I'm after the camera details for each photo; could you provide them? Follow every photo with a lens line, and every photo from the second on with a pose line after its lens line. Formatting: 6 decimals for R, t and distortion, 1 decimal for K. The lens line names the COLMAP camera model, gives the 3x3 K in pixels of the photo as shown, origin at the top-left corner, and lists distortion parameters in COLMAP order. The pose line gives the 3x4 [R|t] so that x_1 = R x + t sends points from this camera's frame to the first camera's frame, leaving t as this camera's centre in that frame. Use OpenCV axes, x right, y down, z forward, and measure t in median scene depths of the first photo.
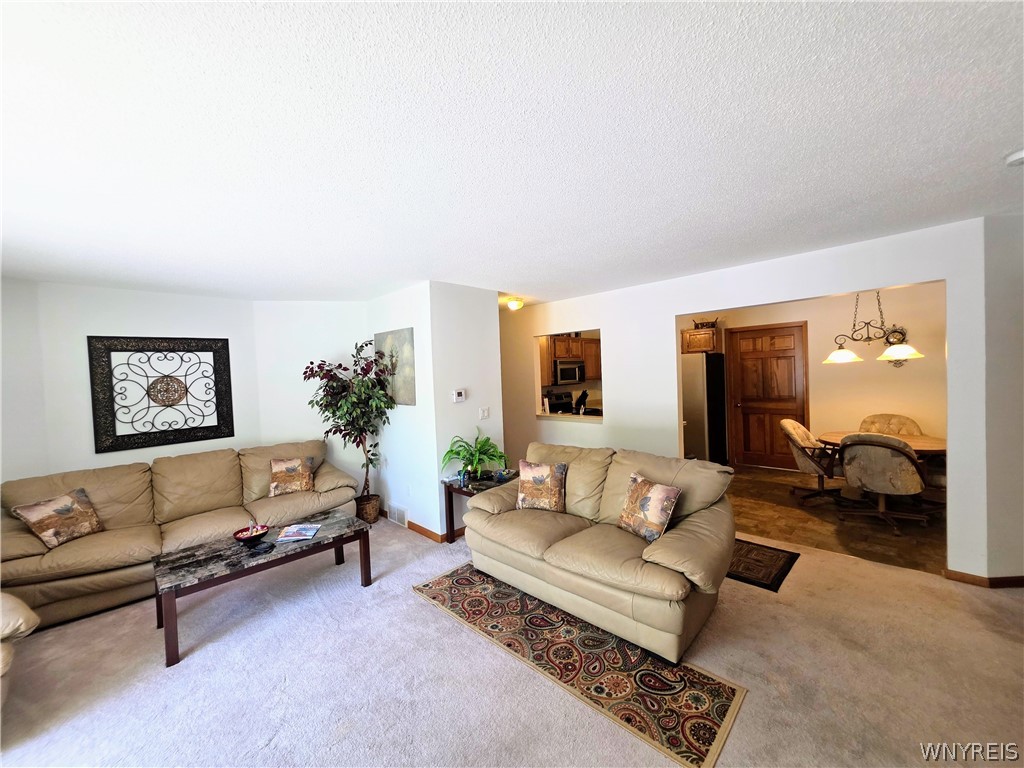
lens RADIAL K [[411.6, 0, 509.1], [0, 411.6, 381.1], [0, 0, 1]] dist [-0.000123, 0.000246]
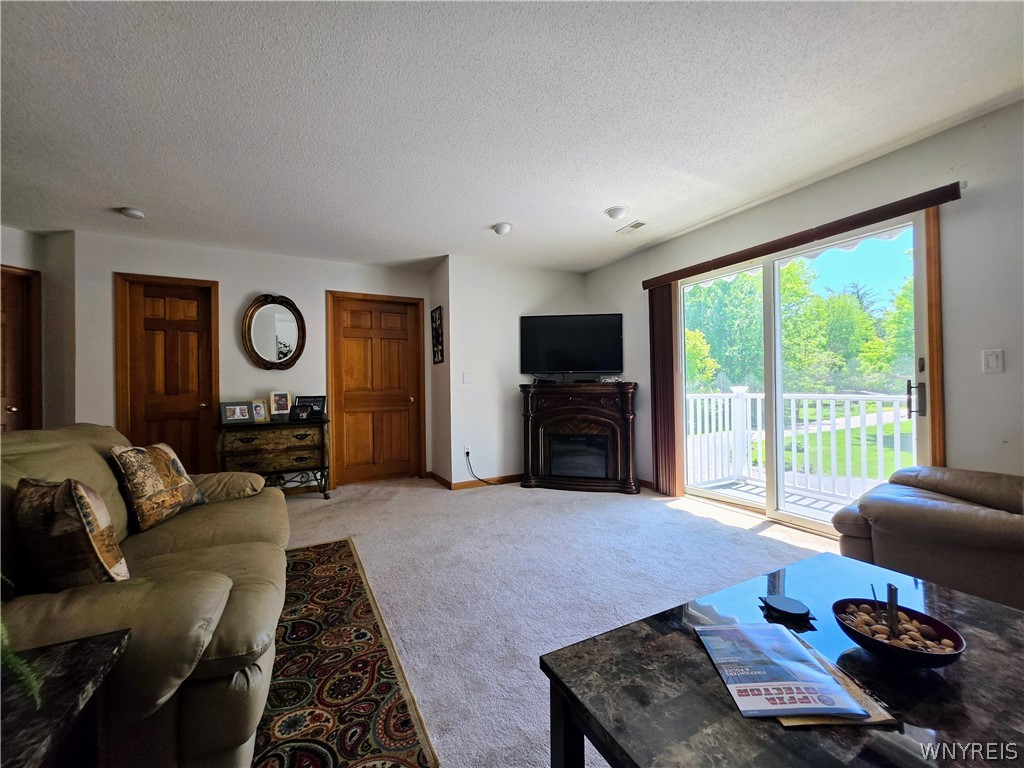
lens RADIAL K [[411.6, 0, 509.1], [0, 411.6, 381.1], [0, 0, 1]] dist [-0.000123, 0.000246]
pose [[-0.951536, 0.055218, 0.302540, -0.333289], [0.057036, 0.998368, -0.002832, 0.116764], [-0.302203, 0.014561, -0.953133, 1.031457]]
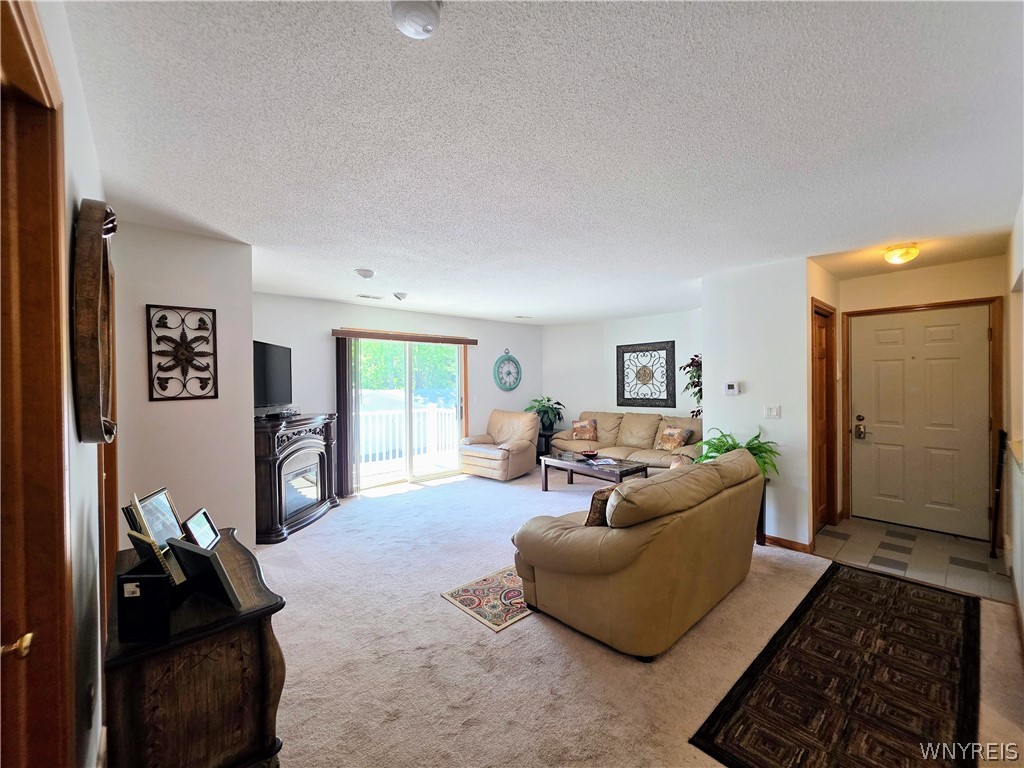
lens RADIAL K [[411.6, 0, 509.1], [0, 411.6, 381.1], [0, 0, 1]] dist [-0.000123, 0.000246]
pose [[-0.057806, 0.041707, -0.997456, 0.890113], [-0.005962, 0.999095, 0.042121, -0.018992], [0.998310, 0.008381, -0.057505, 0.558341]]
